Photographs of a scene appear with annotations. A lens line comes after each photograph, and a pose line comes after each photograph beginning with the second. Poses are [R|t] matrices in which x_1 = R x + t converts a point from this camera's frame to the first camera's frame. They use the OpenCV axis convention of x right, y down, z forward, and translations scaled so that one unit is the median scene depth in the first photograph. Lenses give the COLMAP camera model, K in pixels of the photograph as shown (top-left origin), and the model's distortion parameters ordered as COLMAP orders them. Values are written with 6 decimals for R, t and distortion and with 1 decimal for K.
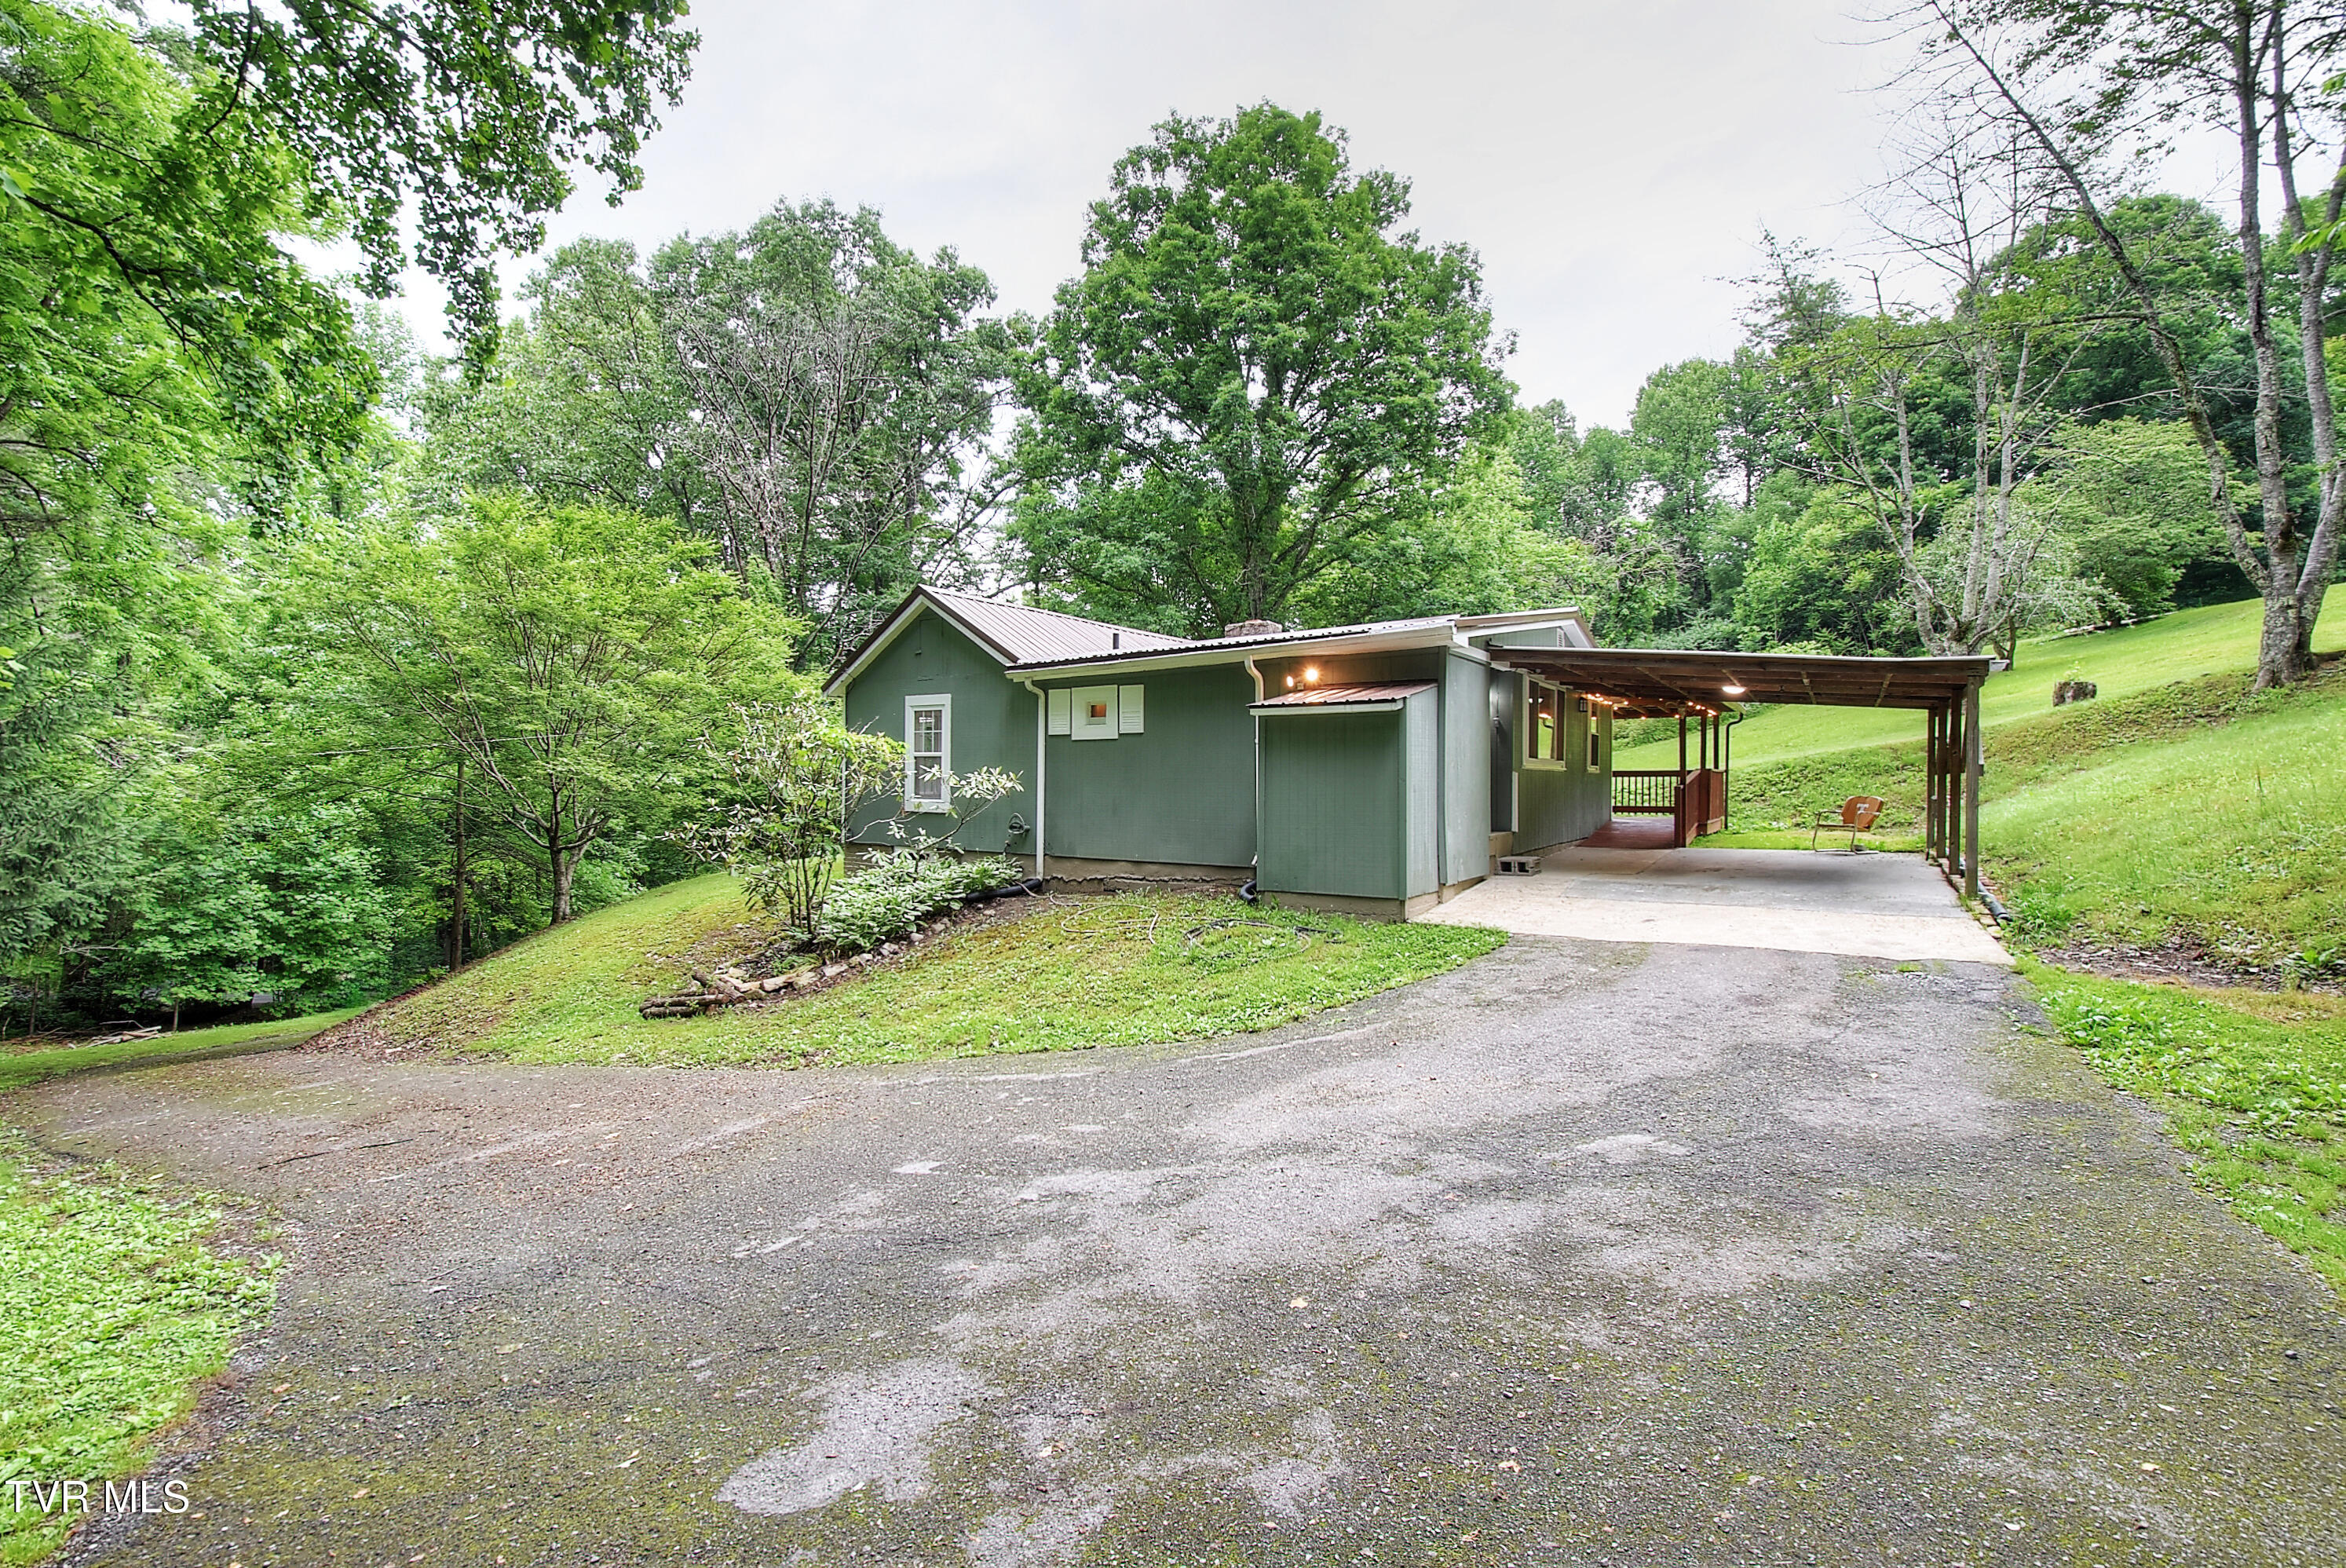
lens RADIAL K [[1044.2, 0, 1166.5], [0, 1044.2, 769.7], [0, 0, 1]] dist [0.001623, -0.009183]
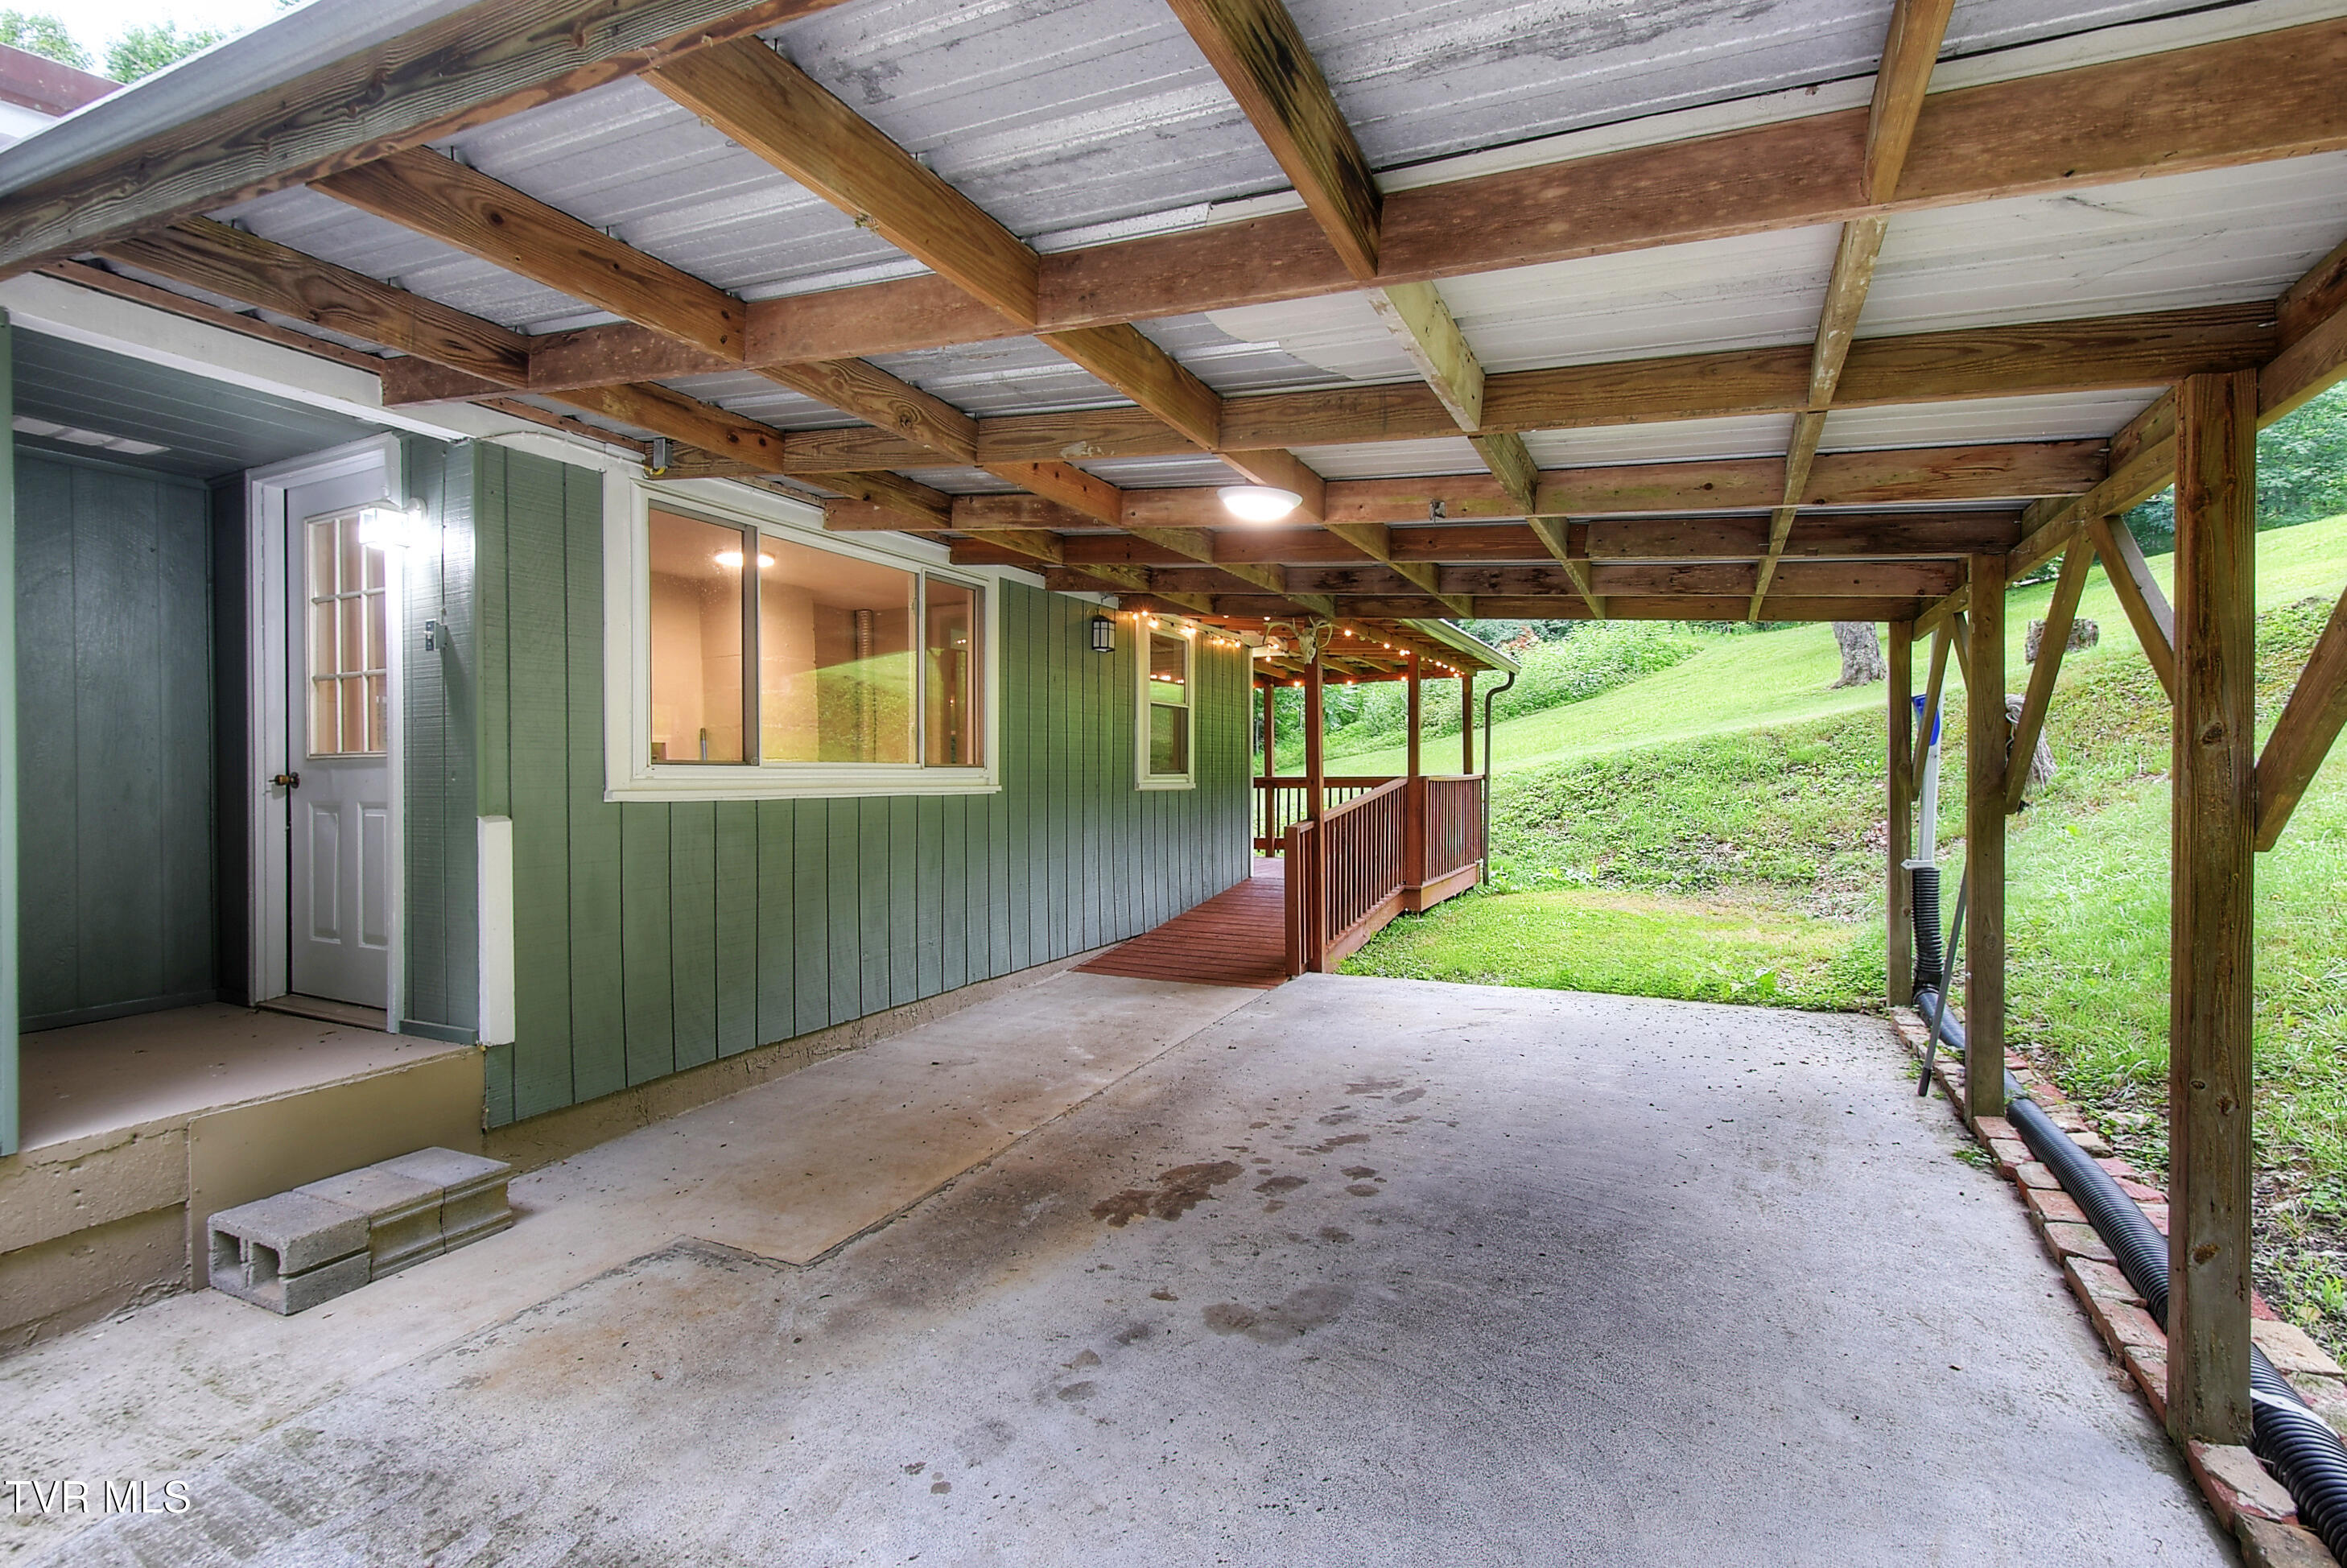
lens RADIAL K [[1044.7, 0, 1167.0], [0, 1044.7, 769.7], [0, 0, 1]] dist [0.001623, -0.009183]
pose [[0.995223, -0.003444, 0.097571, 0.316553], [0.003036, 0.999986, 0.004321, -0.004739], [-0.097585, -0.004004, 0.995219, 0.471562]]
